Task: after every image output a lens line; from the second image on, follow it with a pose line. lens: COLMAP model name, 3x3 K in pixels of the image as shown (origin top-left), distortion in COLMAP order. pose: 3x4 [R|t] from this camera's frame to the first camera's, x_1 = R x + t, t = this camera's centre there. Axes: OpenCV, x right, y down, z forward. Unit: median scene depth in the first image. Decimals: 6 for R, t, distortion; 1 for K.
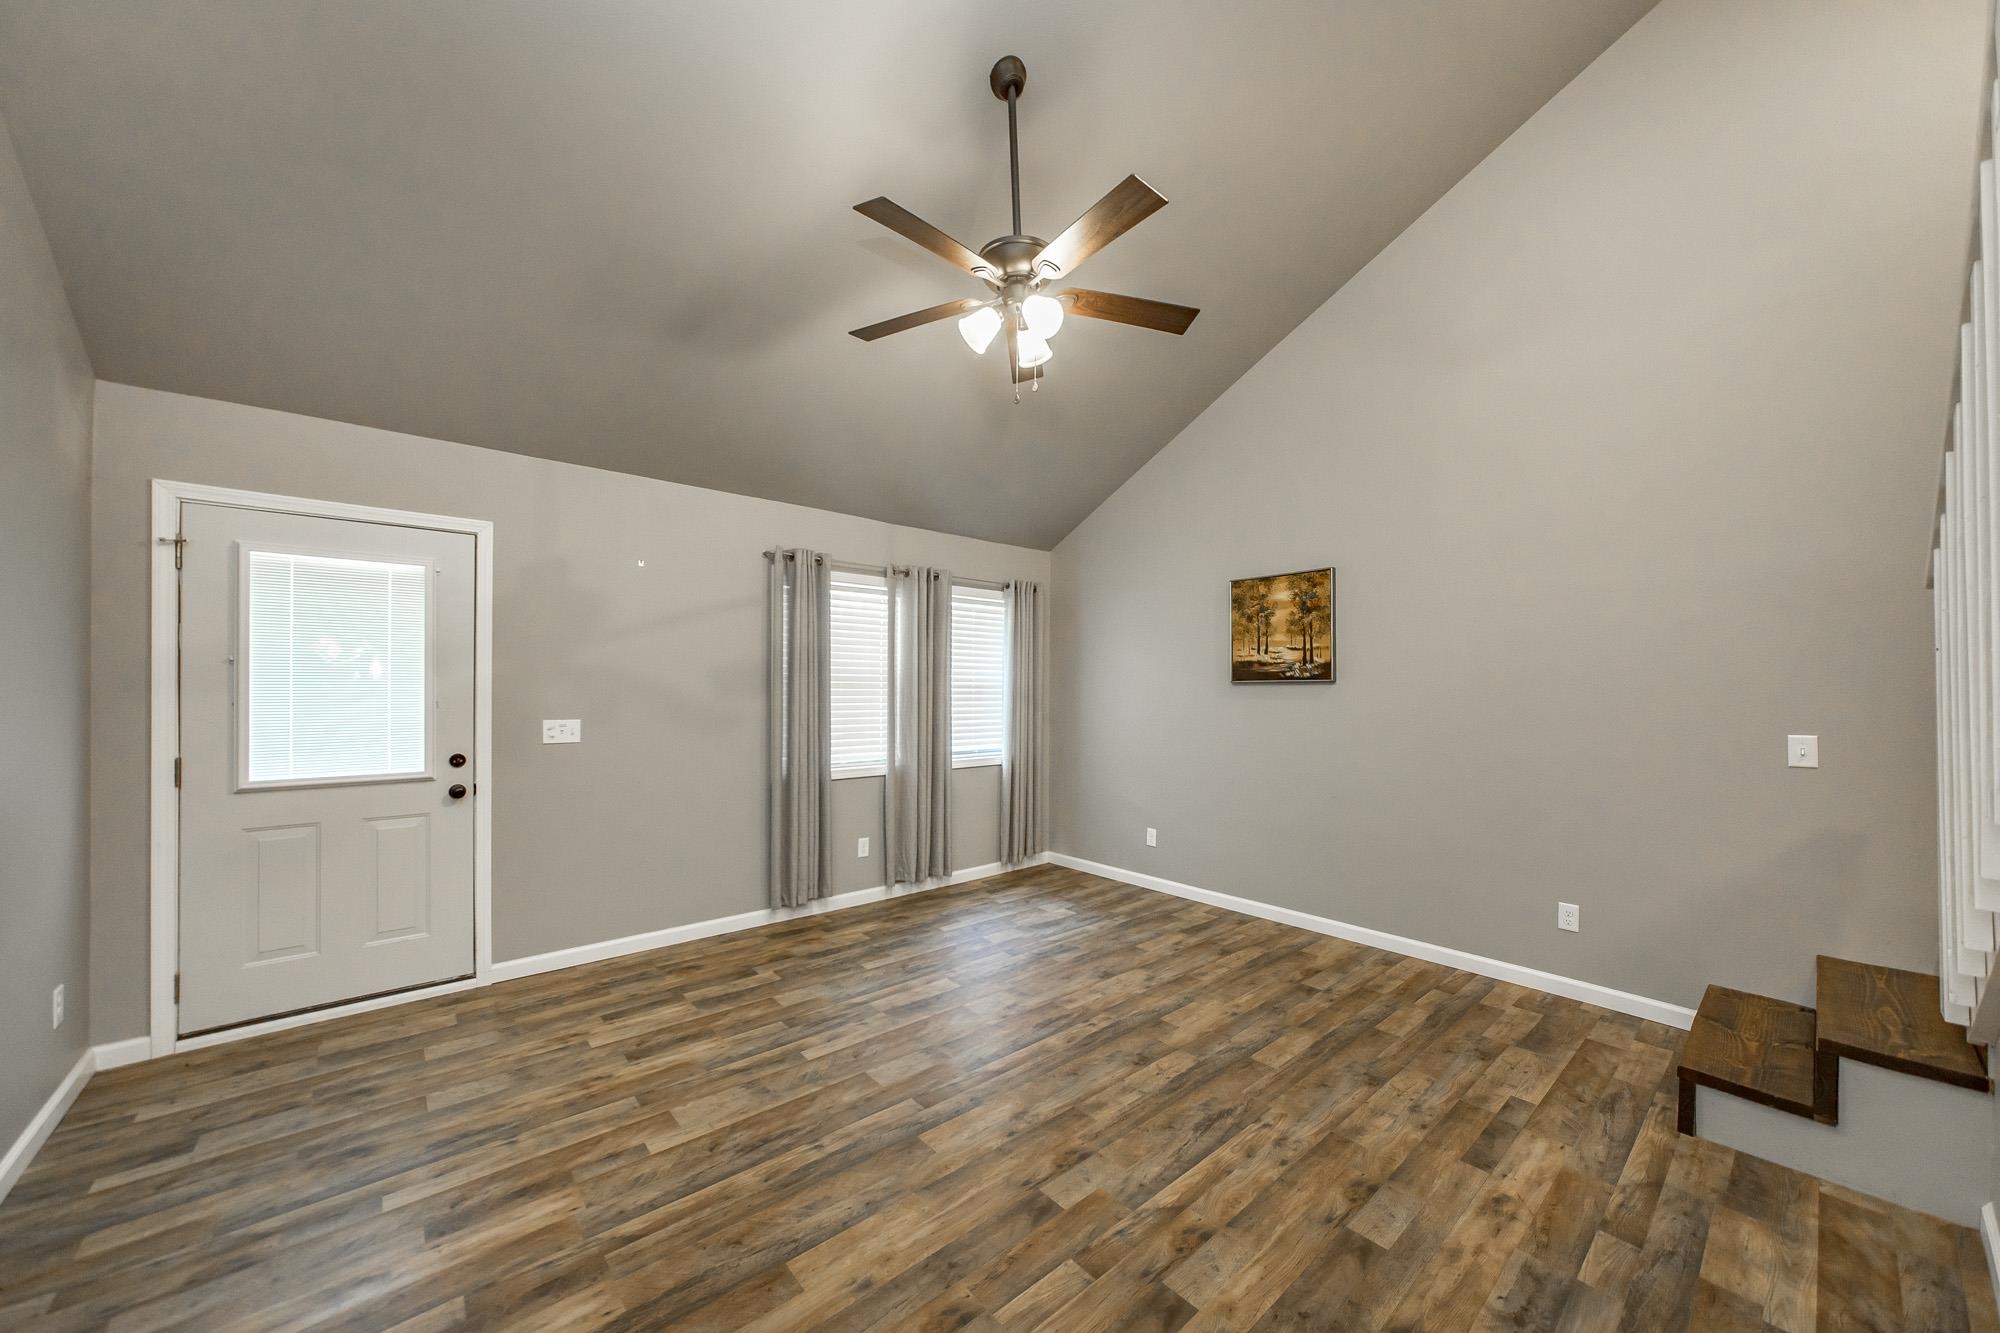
lens RADIAL K [[730.4, 0, 996.4], [0, 730.4, 680.6], [0, 0, 1]] dist [-0.009952, 0.002681]
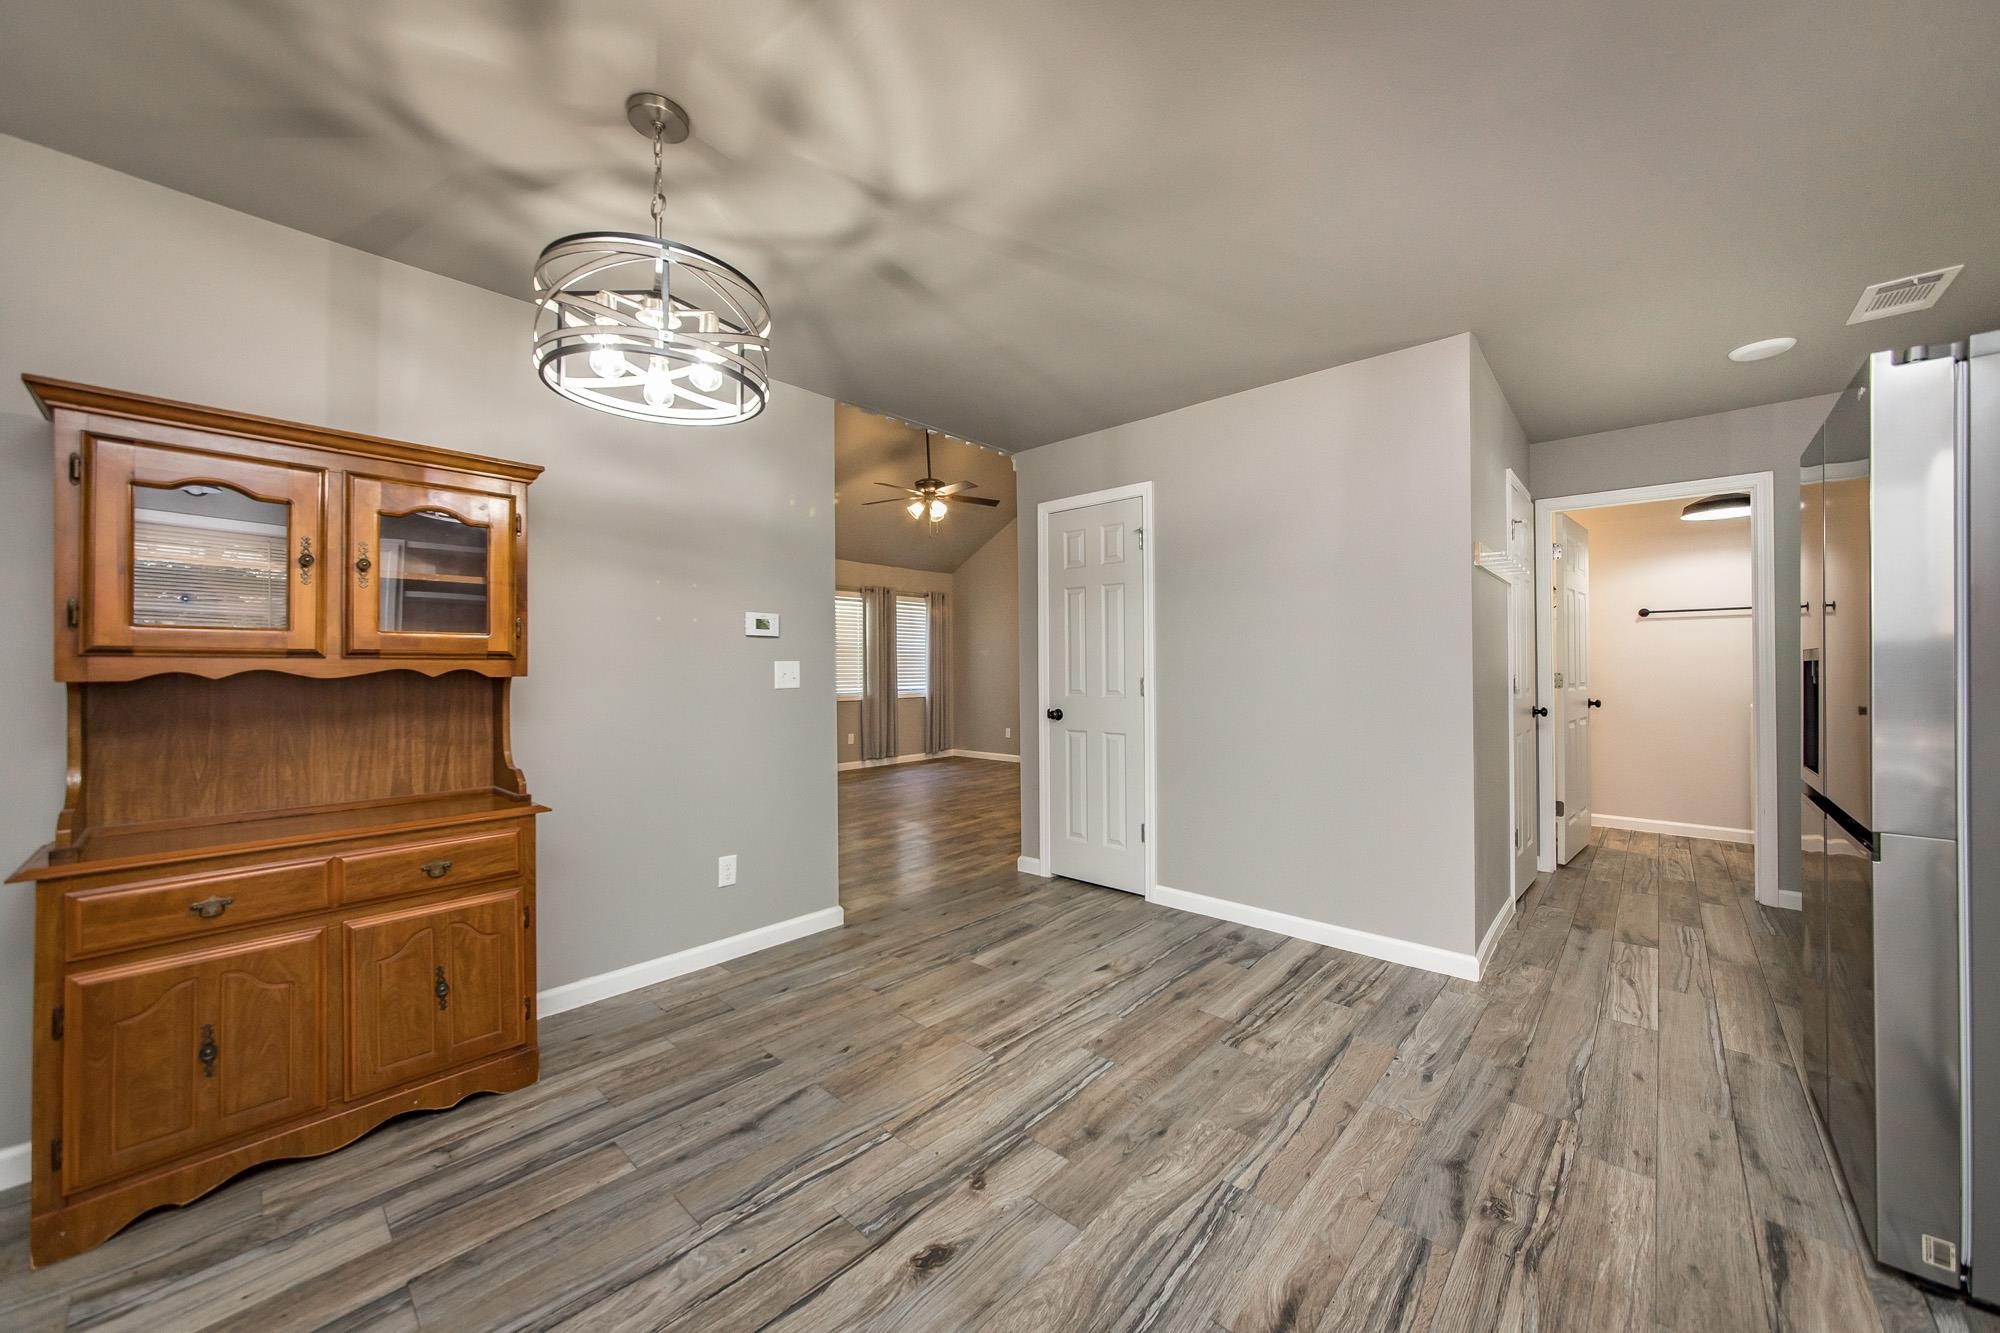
lens RADIAL K [[730.4, 0, 999.7], [0, 730.4, 662.0], [0, 0, 1]] dist [-0.009952, 0.002681]
pose [[0.993748, -0.009525, 0.111241, -0.014344], [0.010031, 0.999942, -0.003986, 0.058034], [-0.111197, 0.005077, 0.993785, -1.151454]]
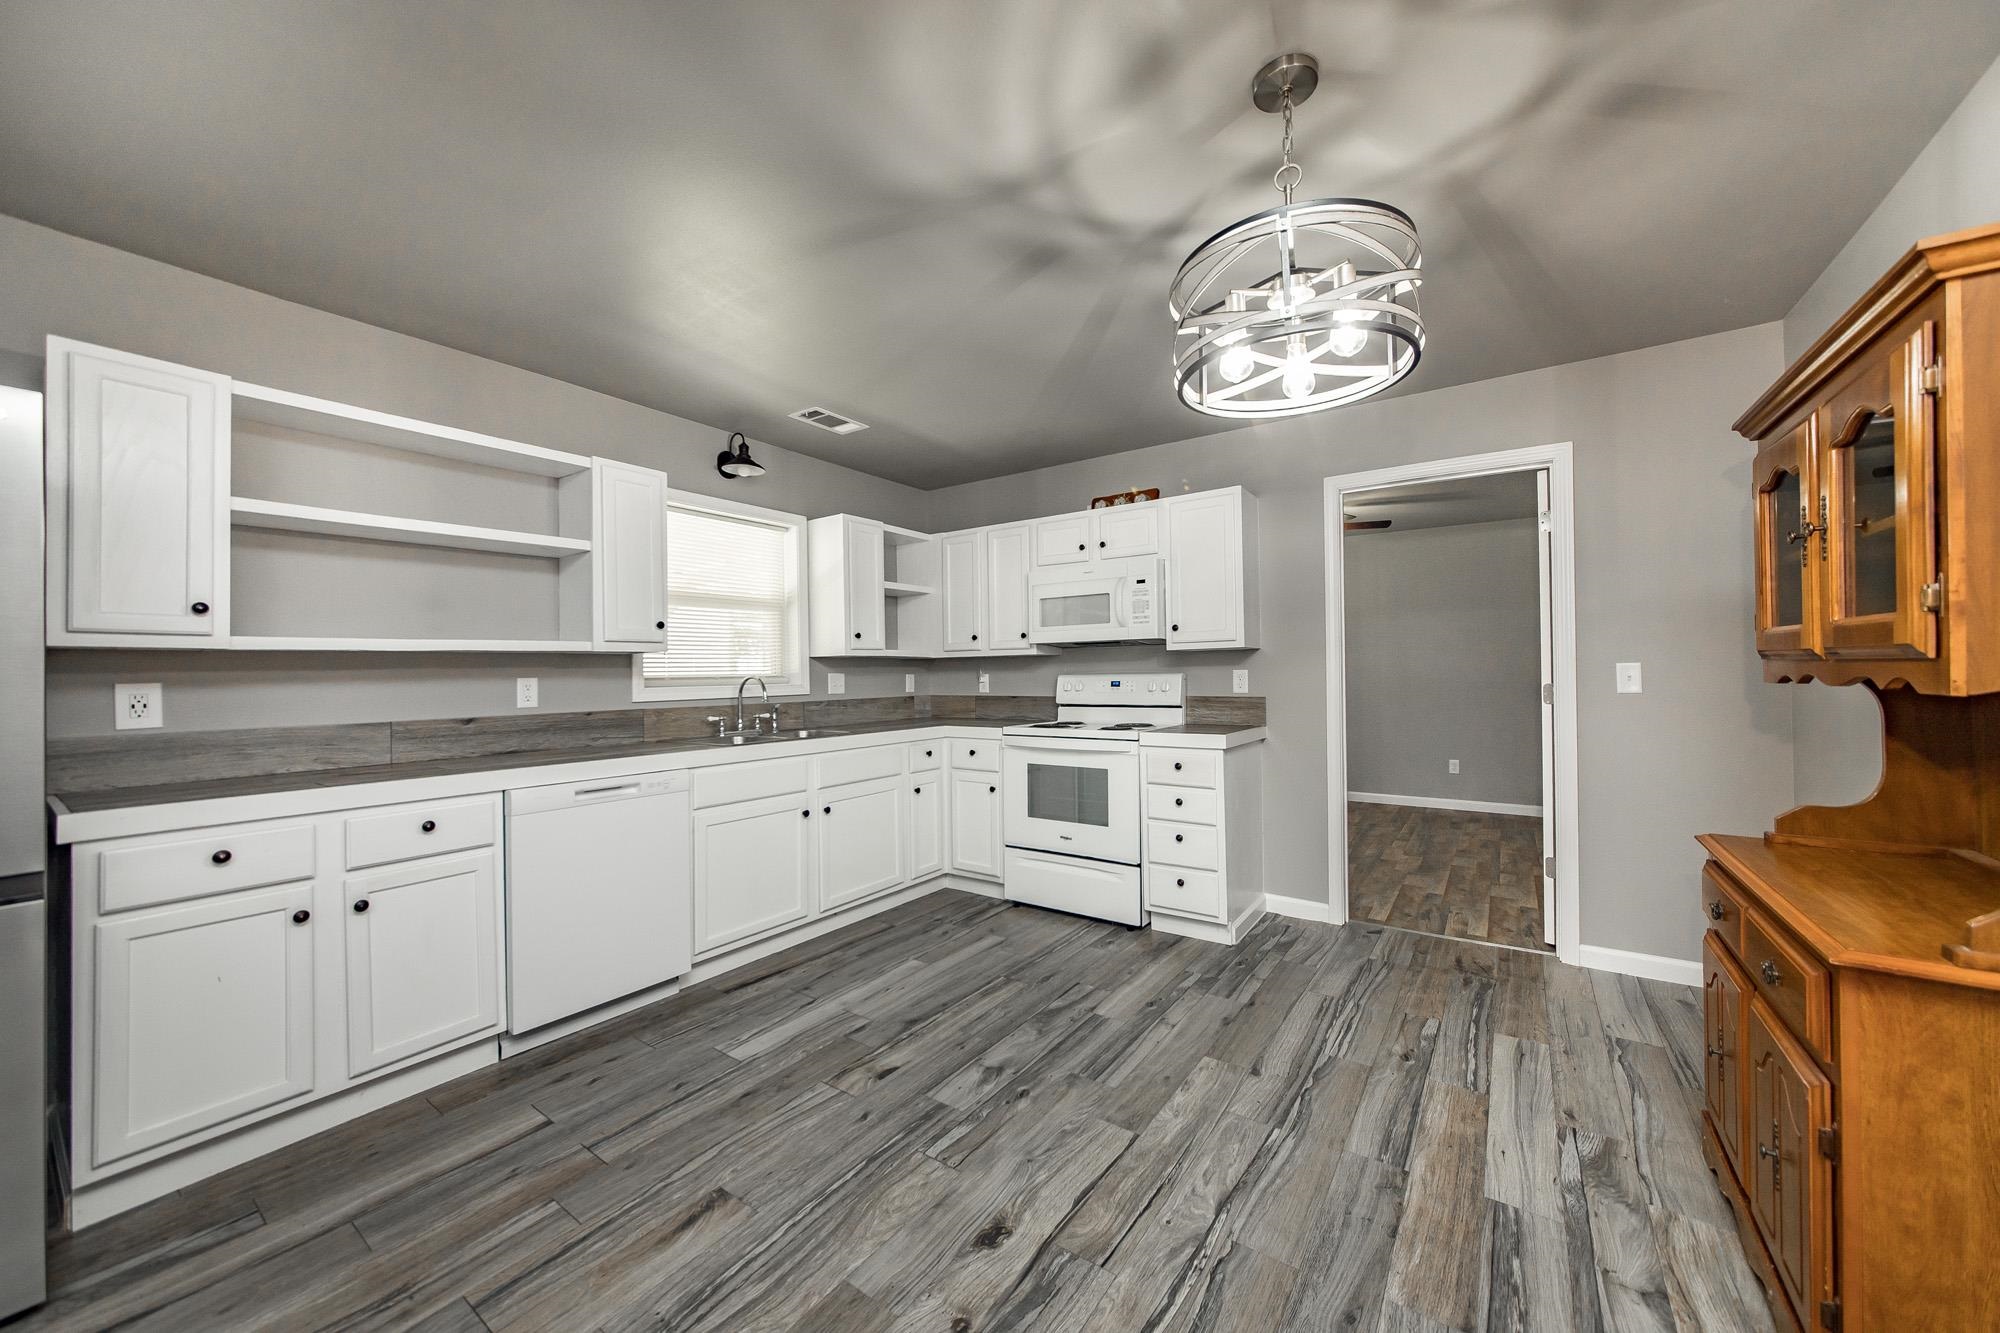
lens RADIAL K [[730.4, 0, 1000.8], [0, 730.4, 663.5], [0, 0, 1]] dist [-0.009952, 0.002681]
pose [[-0.971115, 0.006982, -0.238512, 0.087664], [0.010208, 0.999872, -0.012293, 0.050640], [0.238395, -0.014372, -0.971062, -0.309346]]
